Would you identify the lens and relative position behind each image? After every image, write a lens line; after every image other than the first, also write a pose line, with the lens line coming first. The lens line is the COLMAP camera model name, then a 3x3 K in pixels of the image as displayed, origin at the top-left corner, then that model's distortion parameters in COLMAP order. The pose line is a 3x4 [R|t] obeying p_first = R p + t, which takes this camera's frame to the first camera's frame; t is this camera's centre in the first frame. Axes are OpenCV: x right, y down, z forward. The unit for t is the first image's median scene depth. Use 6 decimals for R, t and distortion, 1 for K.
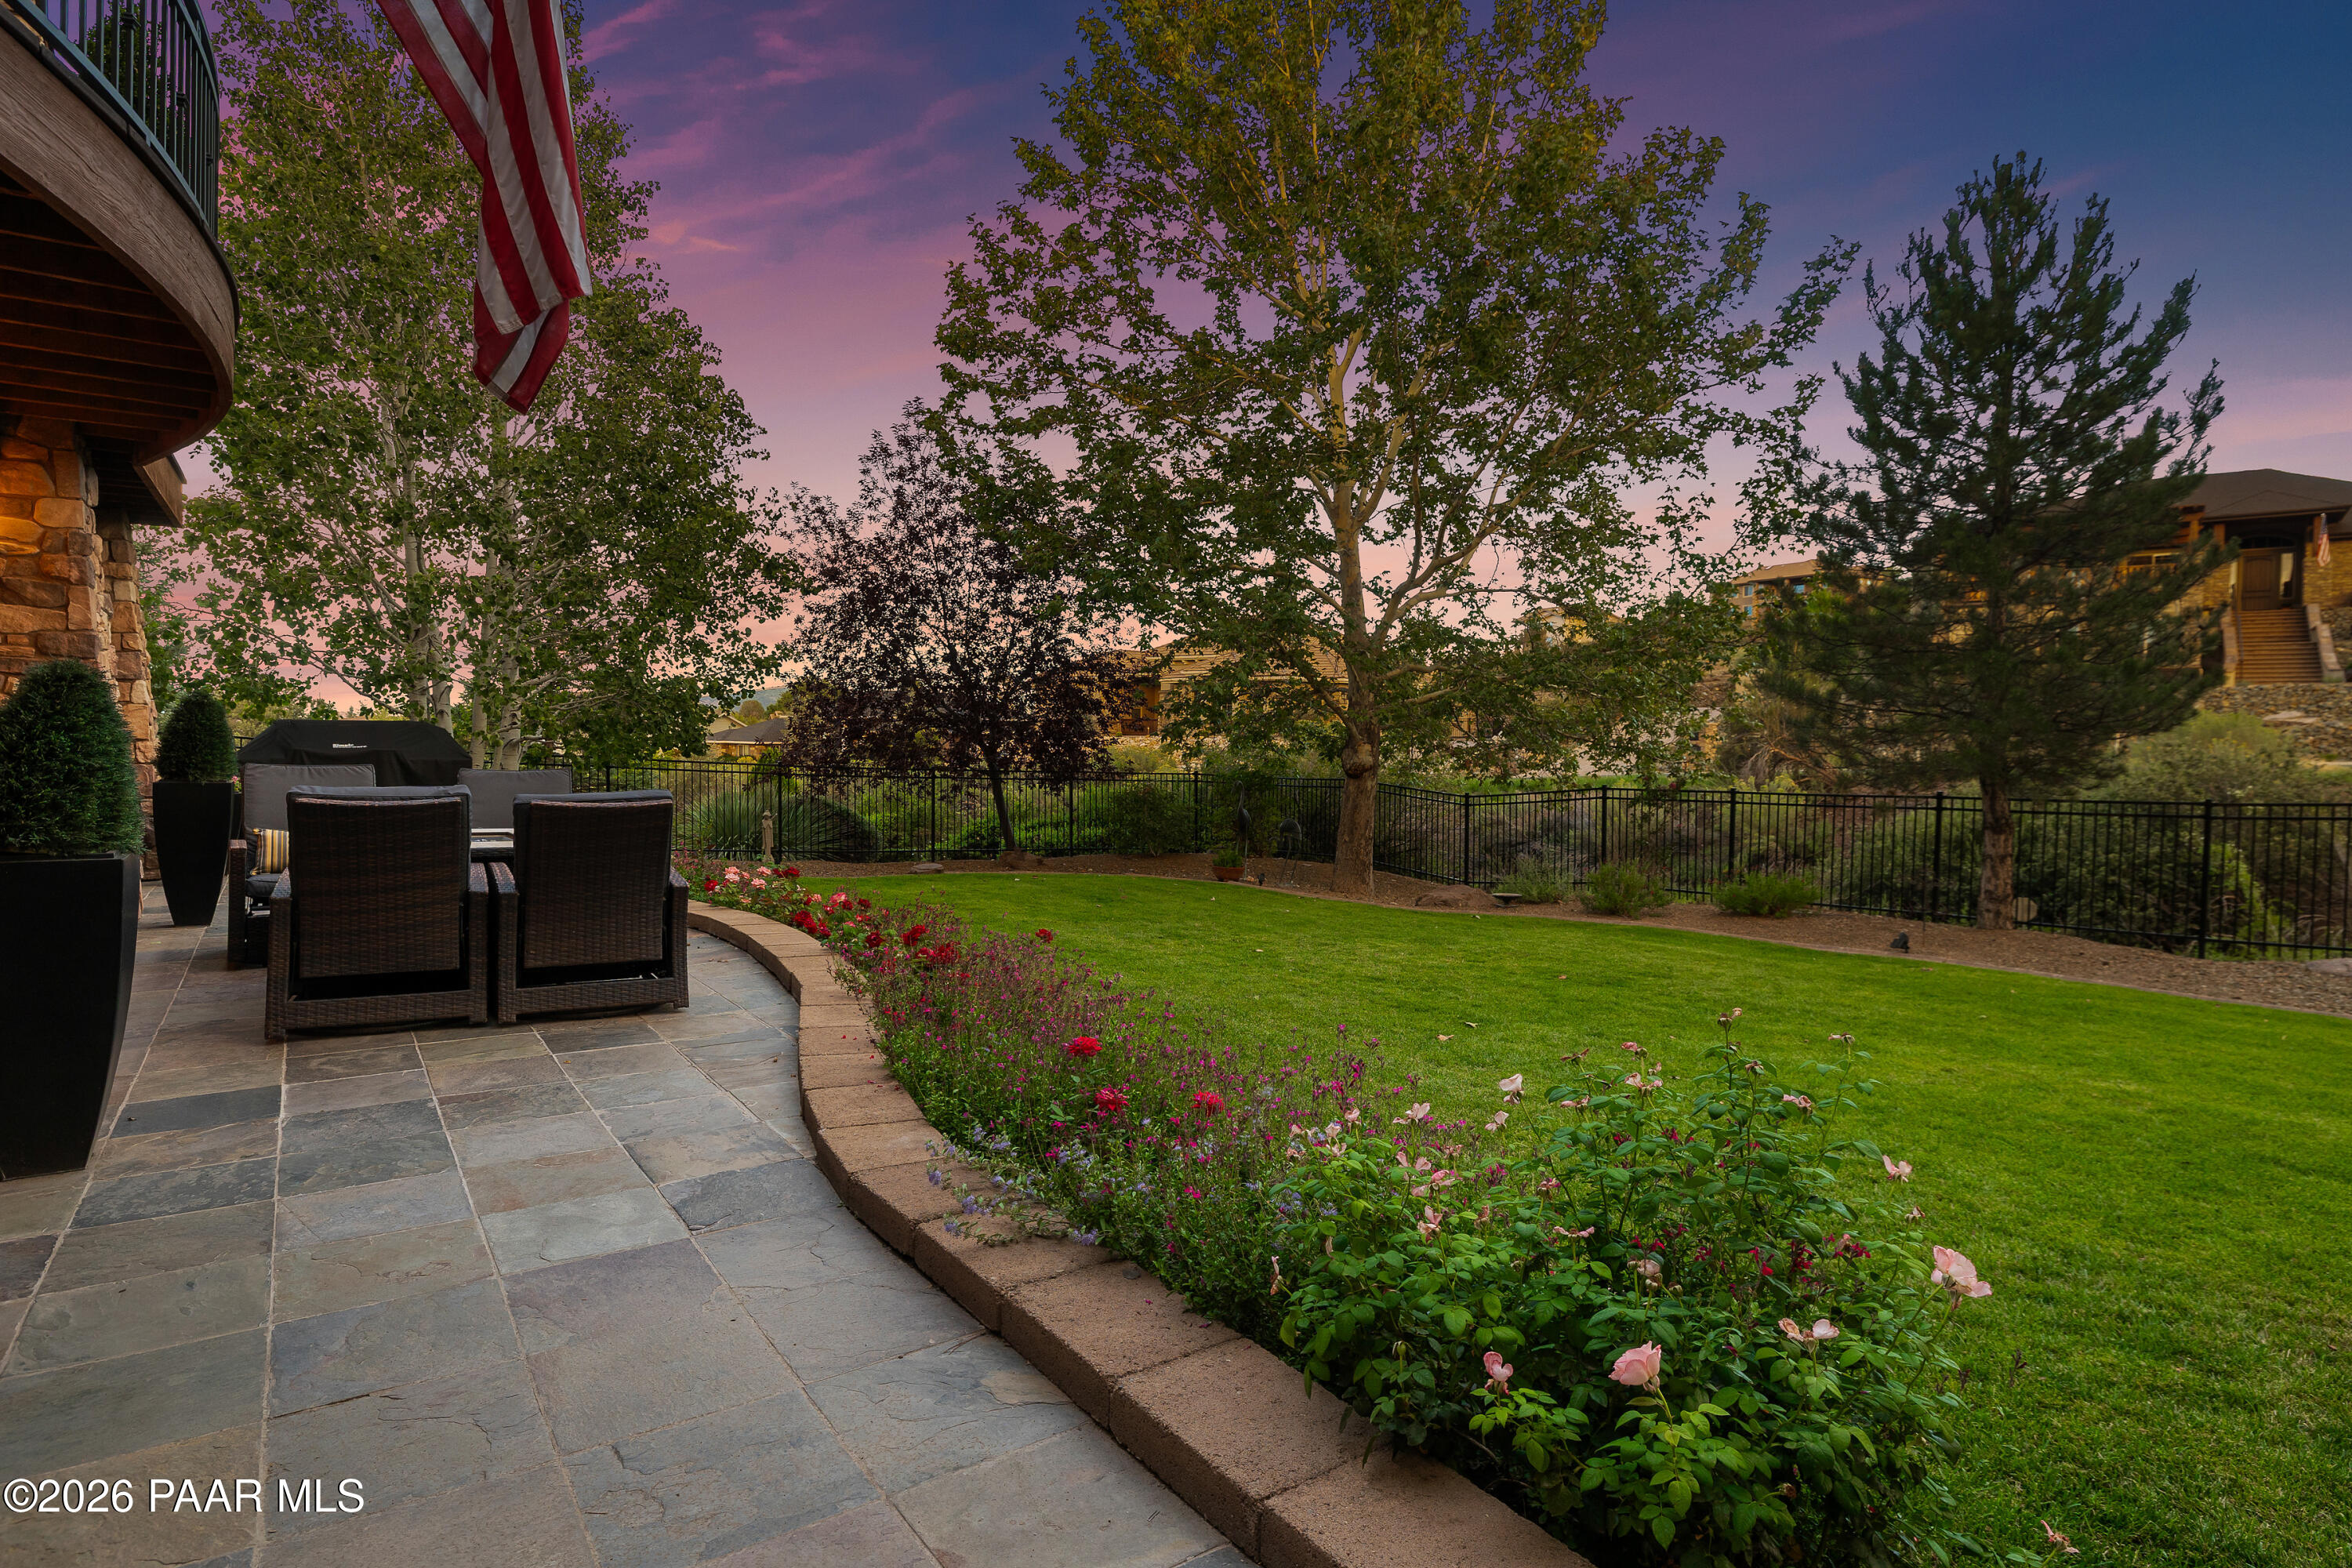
lens RADIAL K [[1248.8, 0, 1181.6], [0, 1248.8, 775.0], [0, 0, 1]] dist [-0.001132, -0.000221]
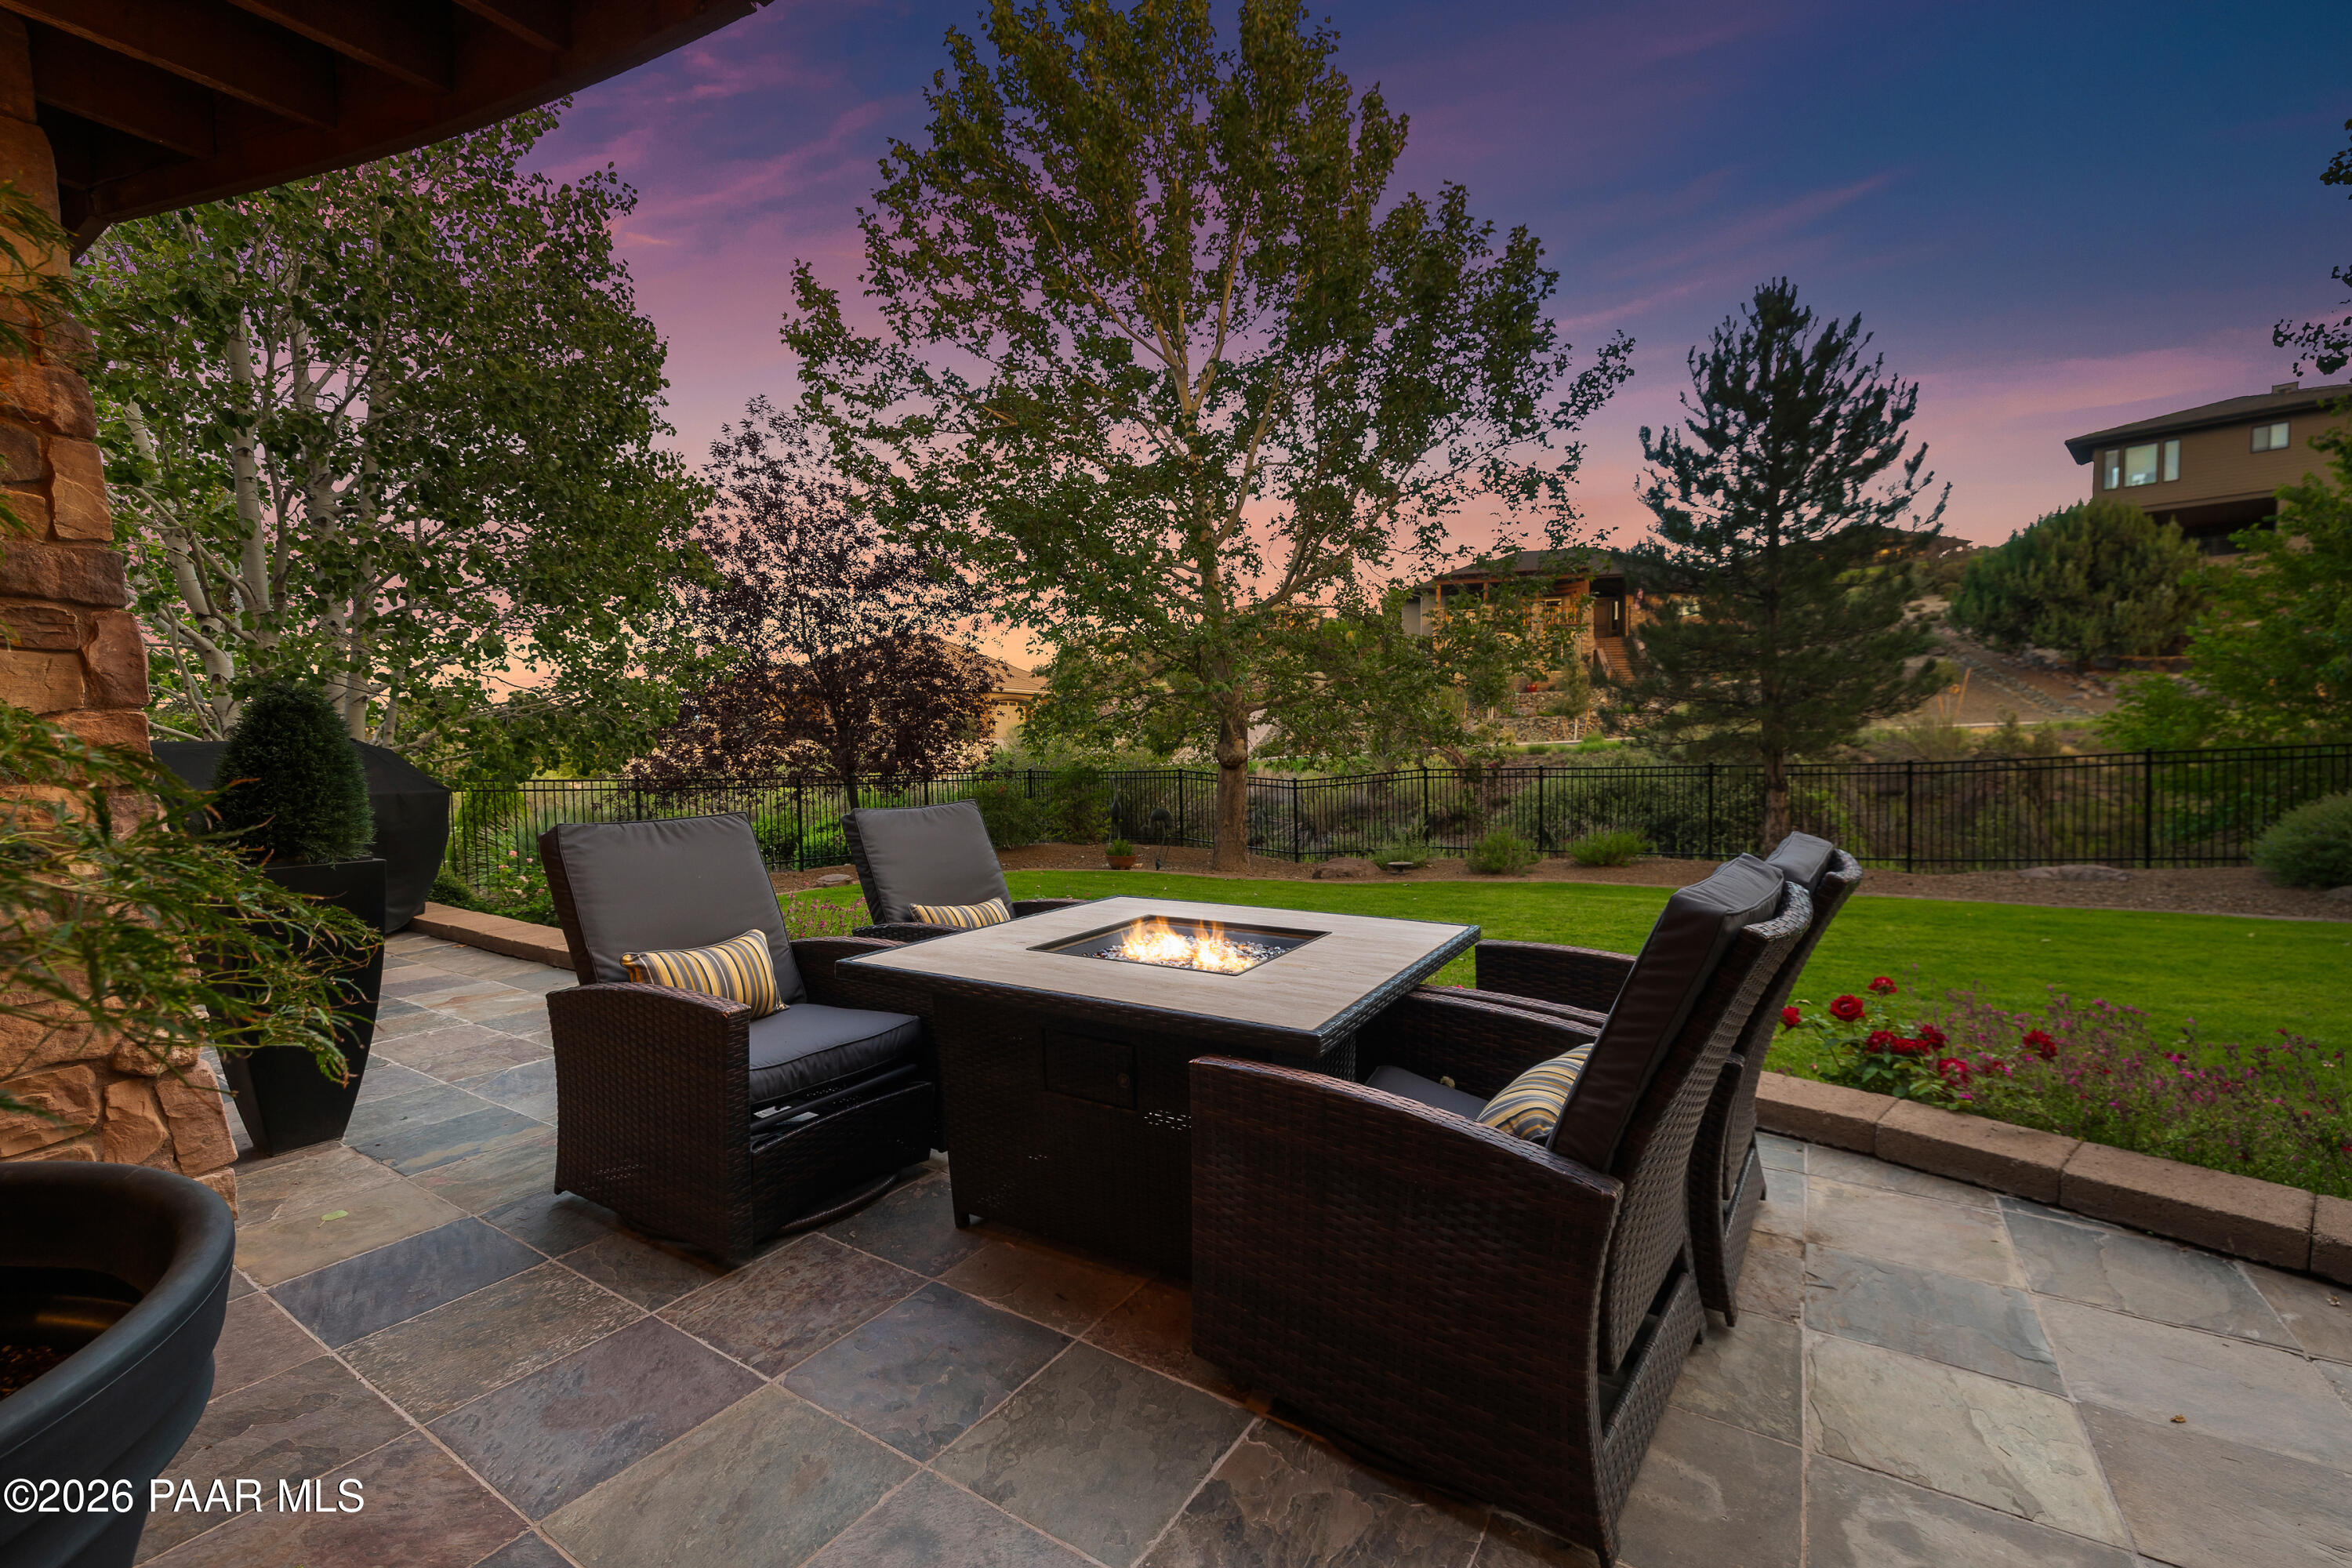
lens RADIAL K [[984.0, 0, 1187.8], [0, 984.0, 783.8], [0, 0, 1]] dist [0.002872, 0.000055]
pose [[0.927802, -0.044244, 0.370440, -0.231976], [0.038196, 0.998990, 0.023649, -0.007970], [-0.371112, -0.007792, 0.928555, 0.186953]]
